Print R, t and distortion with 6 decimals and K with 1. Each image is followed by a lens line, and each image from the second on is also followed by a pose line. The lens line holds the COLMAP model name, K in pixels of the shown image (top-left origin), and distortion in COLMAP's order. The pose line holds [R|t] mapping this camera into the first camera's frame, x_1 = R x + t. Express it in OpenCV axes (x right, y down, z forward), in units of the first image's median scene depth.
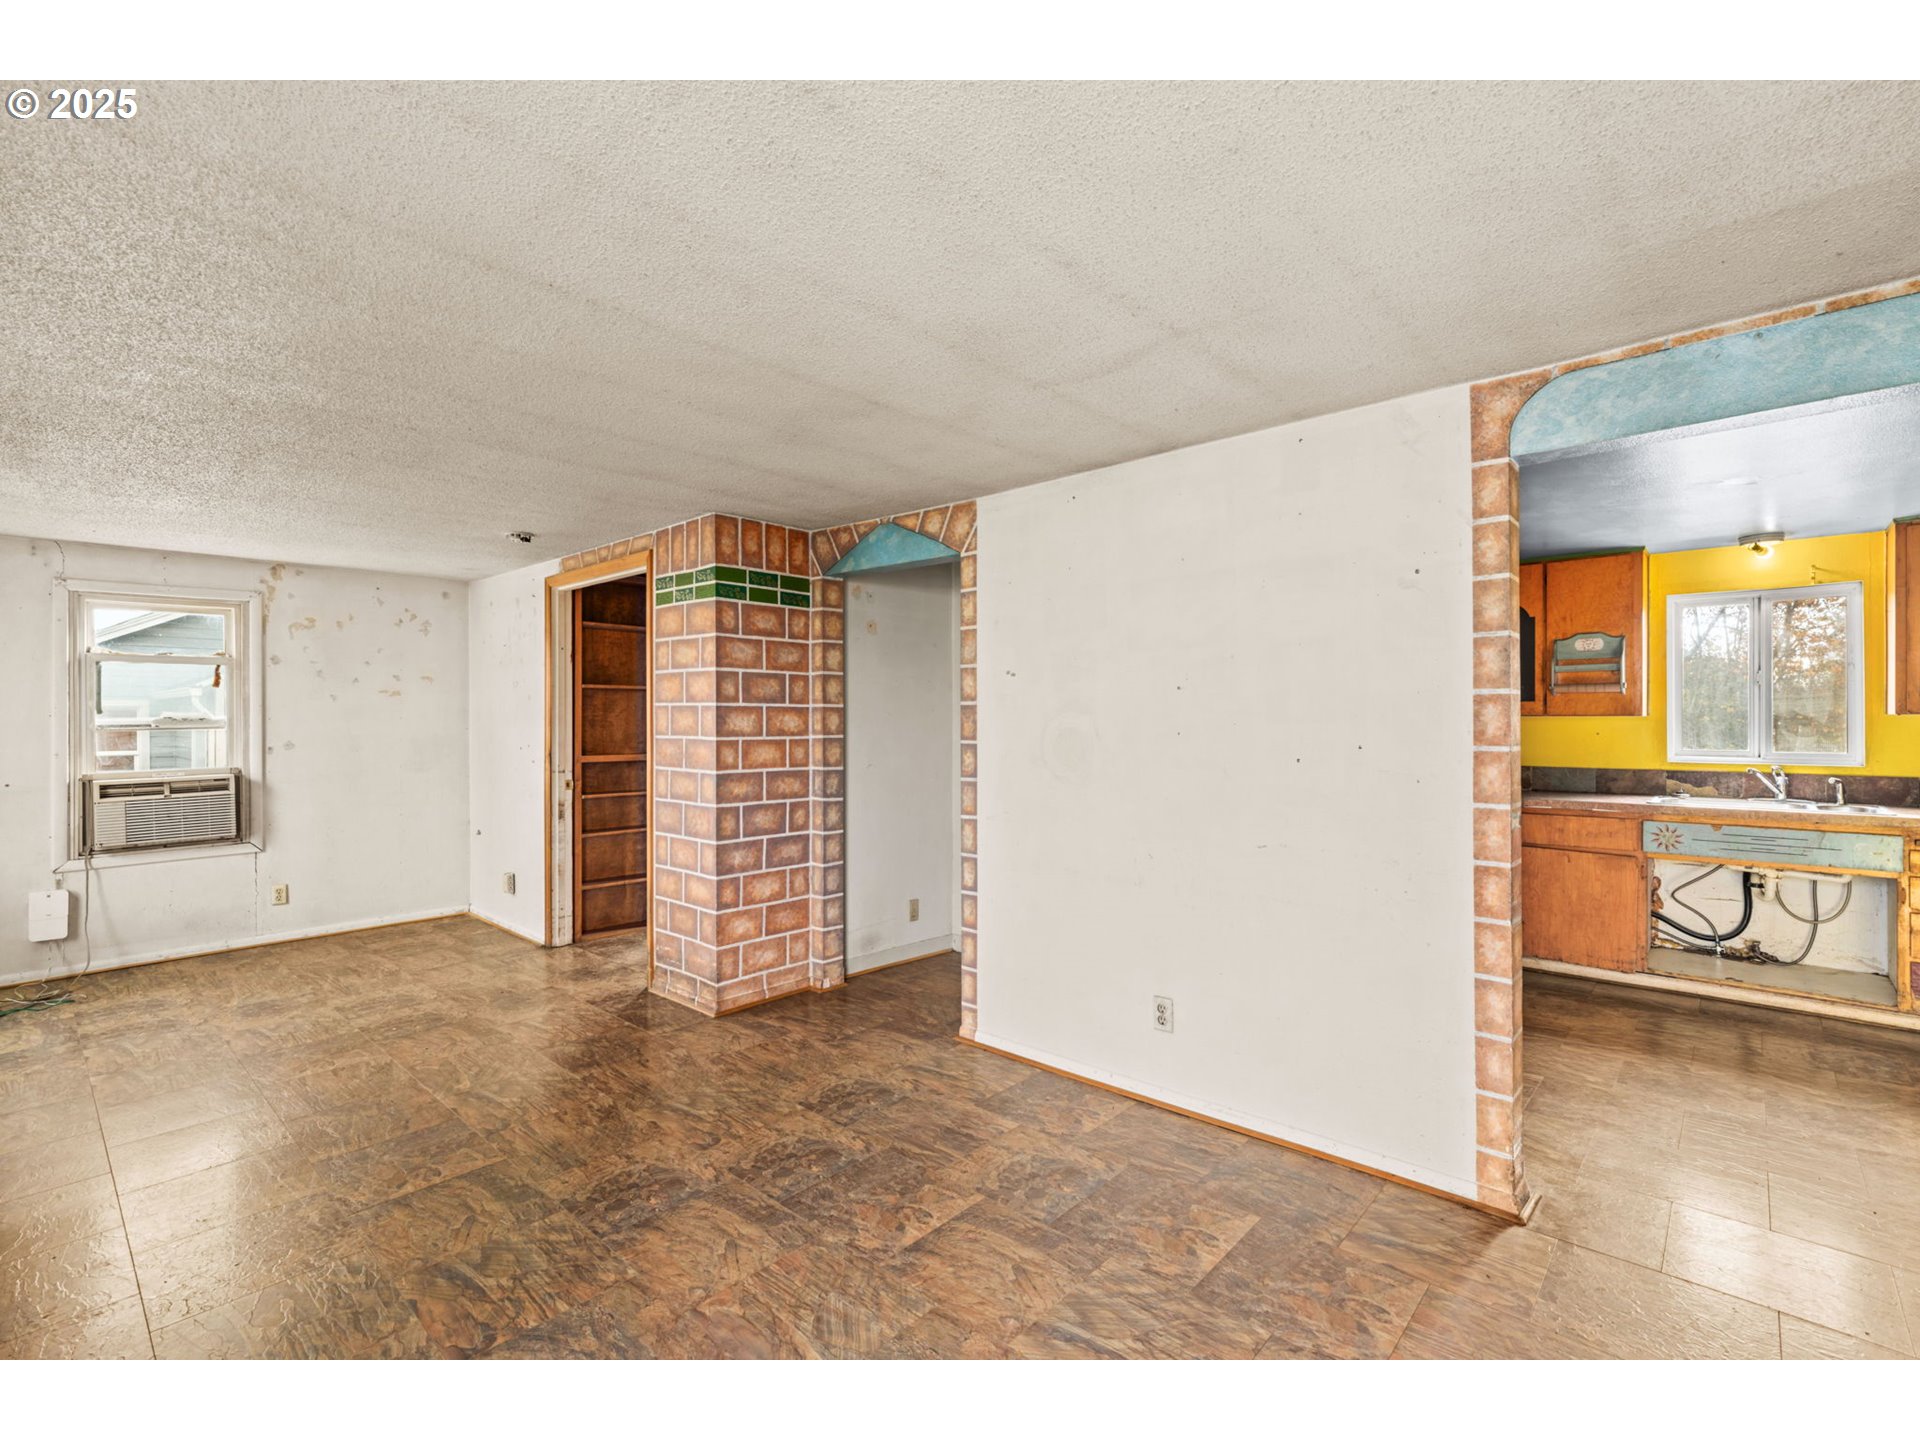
lens RADIAL K [[861.7, 0, 957.5], [0, 861.7, 719.6], [0, 0, 1]] dist [-0.010305, 0.003533]
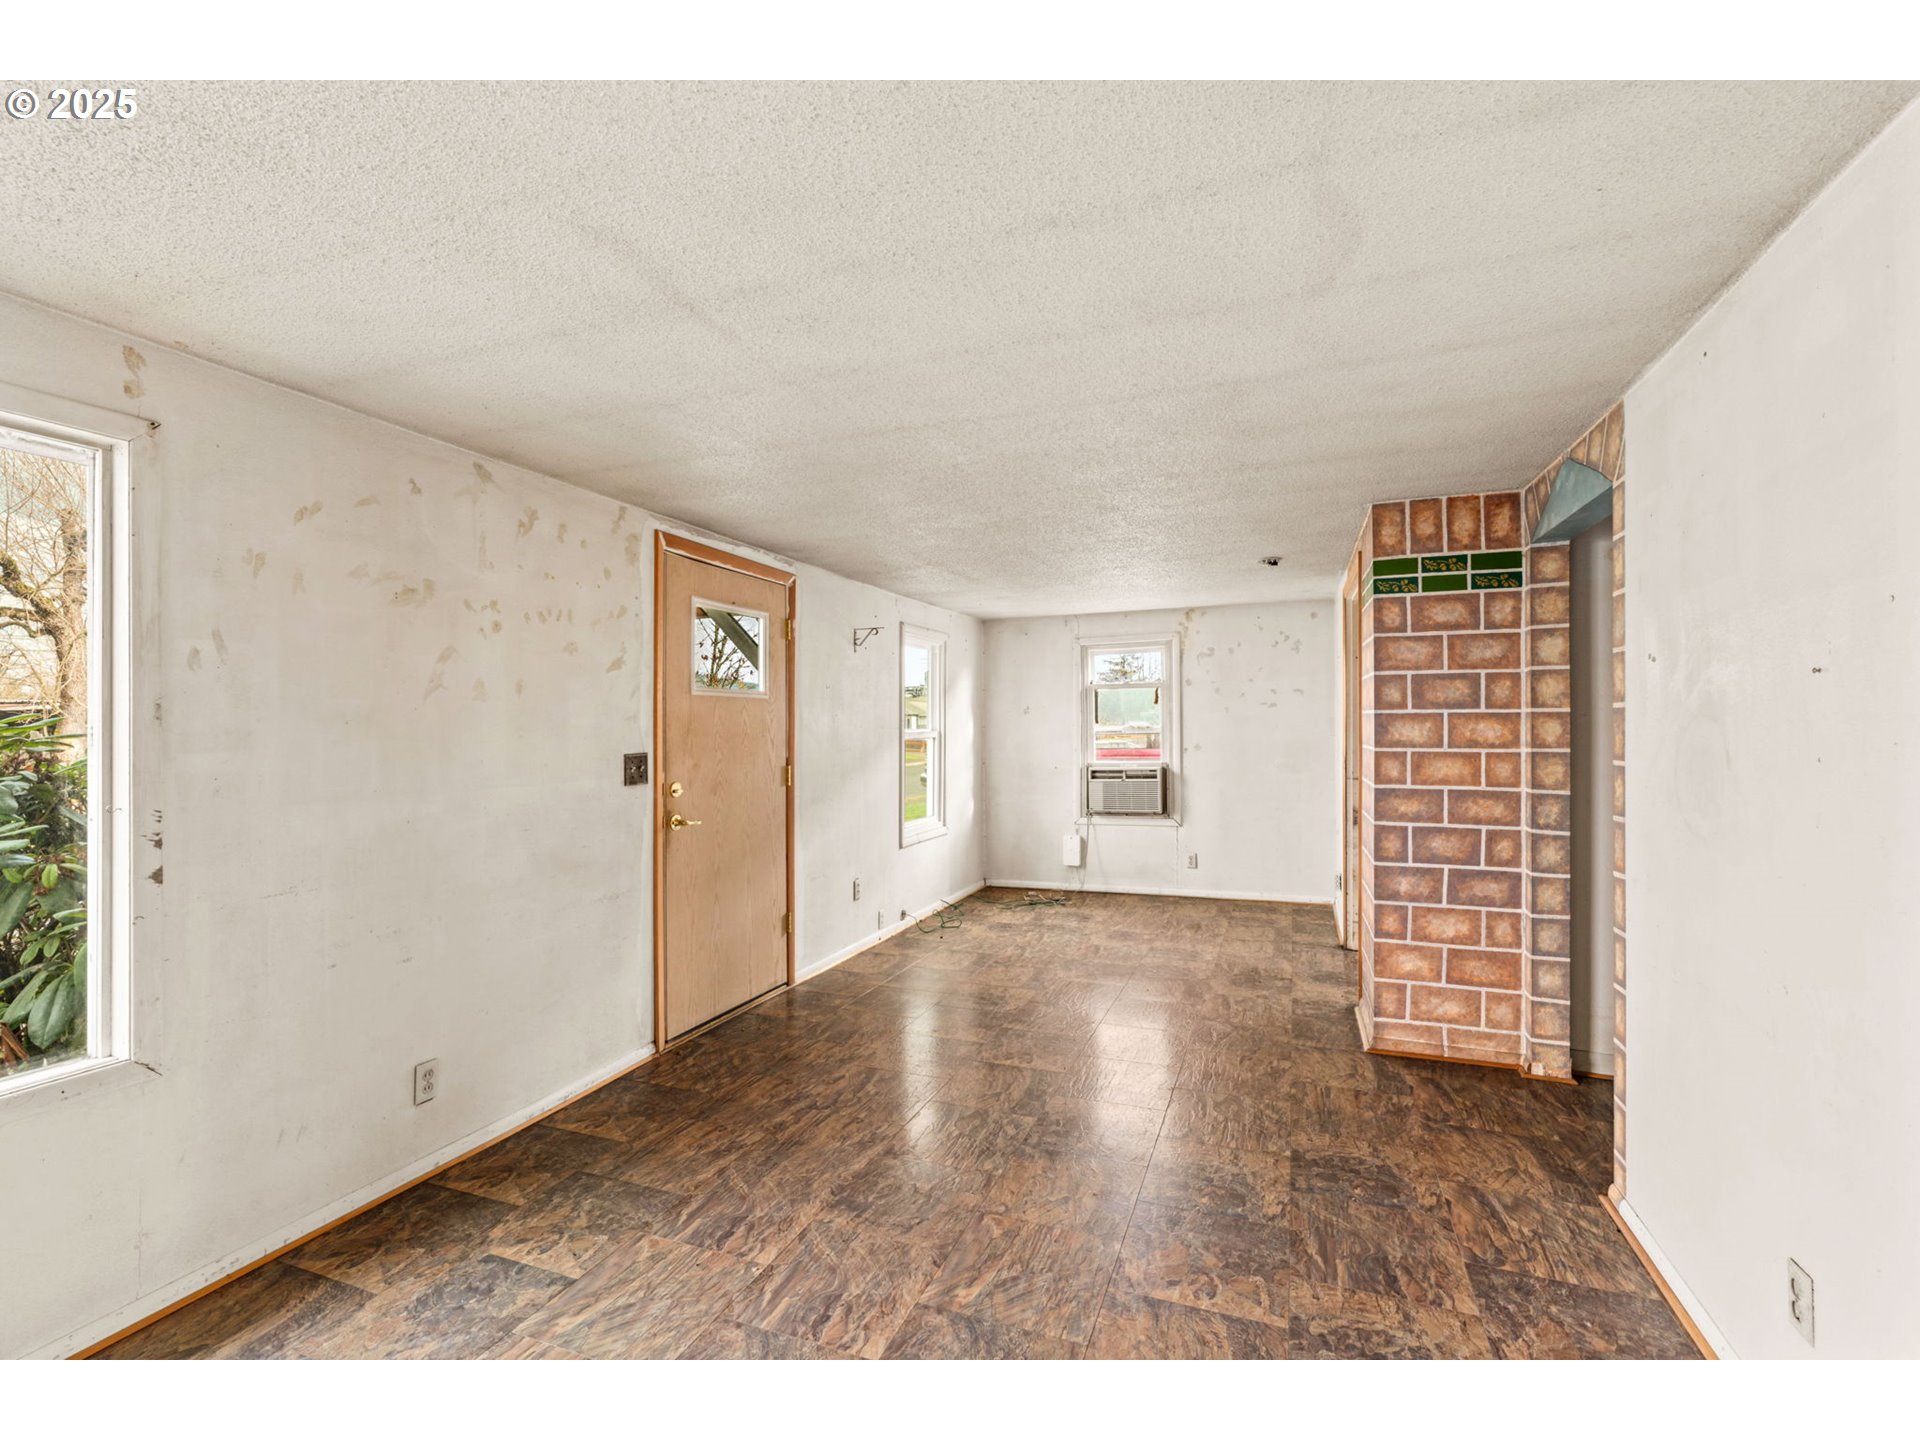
lens RADIAL K [[861.7, 0, 973.8], [0, 861.7, 719.0], [0, 0, 1]] dist [-0.010305, 0.003533]
pose [[0.368400, -0.008851, -0.929625, 0.405658], [0.003123, 0.999961, -0.008283, -0.003744], [0.929662, 0.000149, 0.368413, 0.261599]]
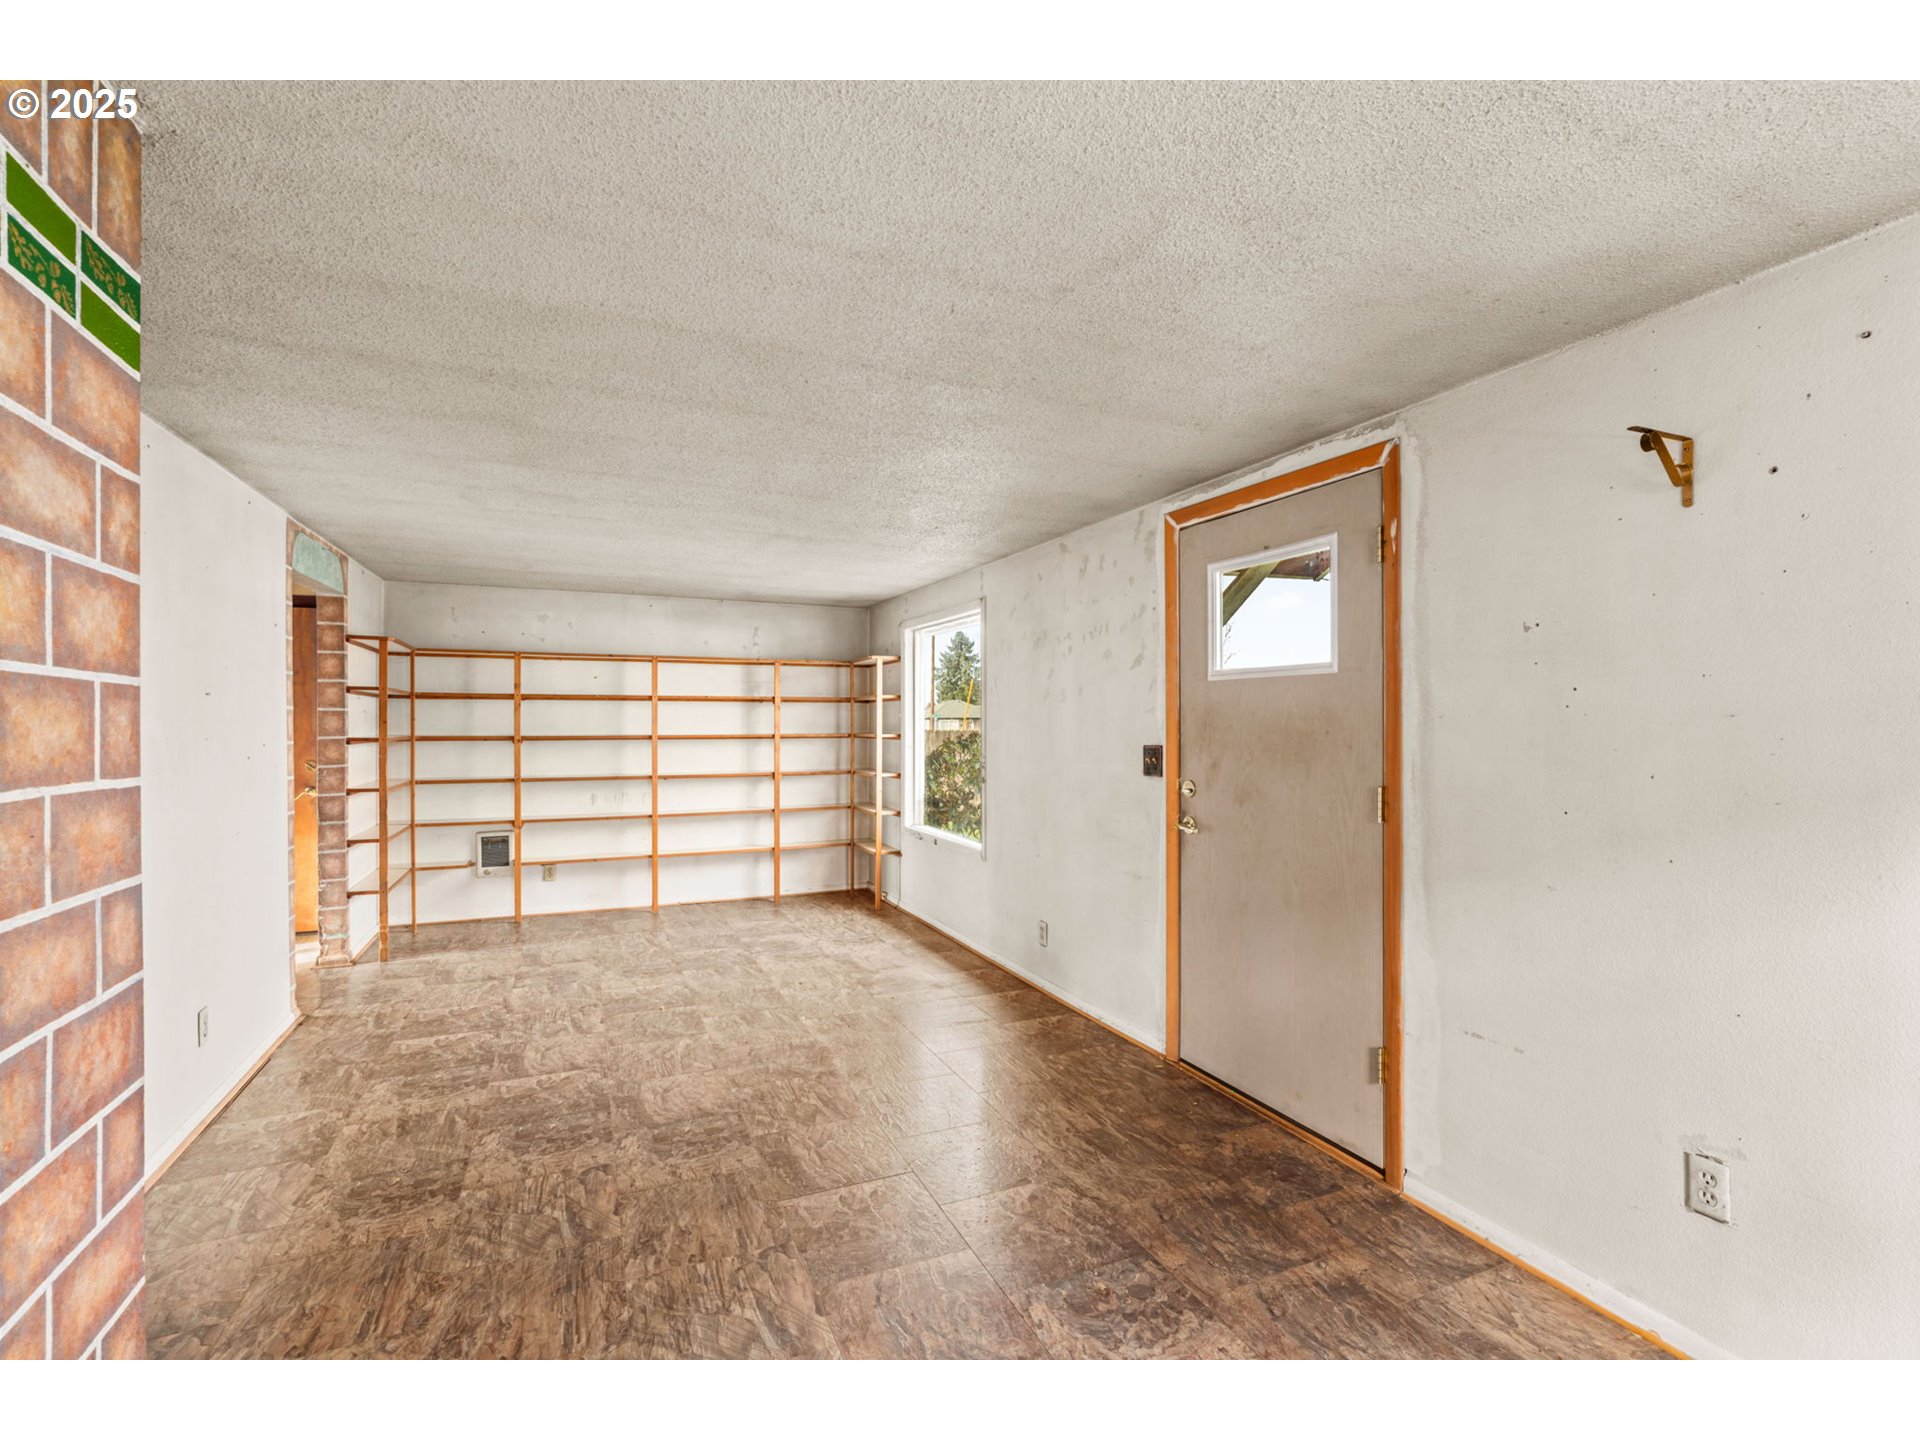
lens RADIAL K [[861.7, 0, 954.1], [0, 861.7, 719.4], [0, 0, 1]] dist [-0.010305, 0.003533]
pose [[-0.911036, 0.003278, 0.412313, -0.708300], [0.001916, 0.999991, -0.003718, -0.000783], [-0.412322, -0.002597, -0.911035, 1.156266]]
